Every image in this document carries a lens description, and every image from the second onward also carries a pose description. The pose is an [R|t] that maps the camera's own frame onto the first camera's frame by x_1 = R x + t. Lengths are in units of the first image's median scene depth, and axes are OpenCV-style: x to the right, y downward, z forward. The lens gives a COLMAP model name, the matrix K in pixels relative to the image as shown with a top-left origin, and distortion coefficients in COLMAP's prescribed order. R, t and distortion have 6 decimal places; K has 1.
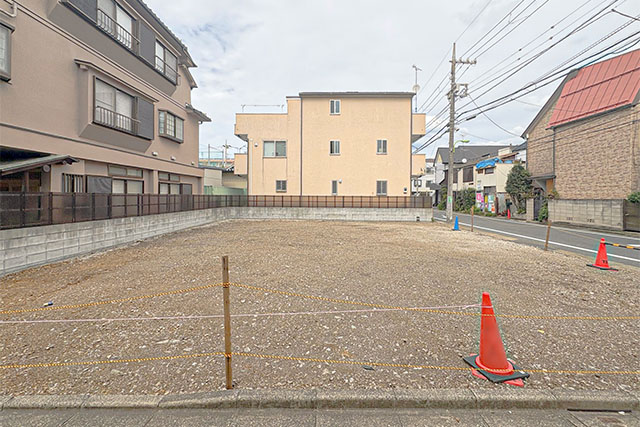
lens RADIAL K [[270.0, 0, 321.8], [0, 270.0, 201.4], [0, 0, 1]] dist [-0.000412, -0.000293]
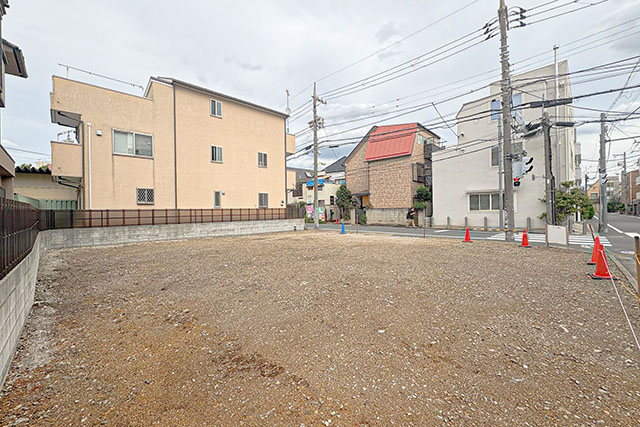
lens RADIAL K [[262.3, 0, 320.1], [0, 262.3, 210.7], [0, 0, 1]] dist [0.001401, 0.000130]
pose [[0.685160, -0.019208, 0.728140, -0.354538], [0.031181, 0.999509, -0.002974, -0.001293], [-0.727725, 0.024742, 0.685422, 0.171895]]
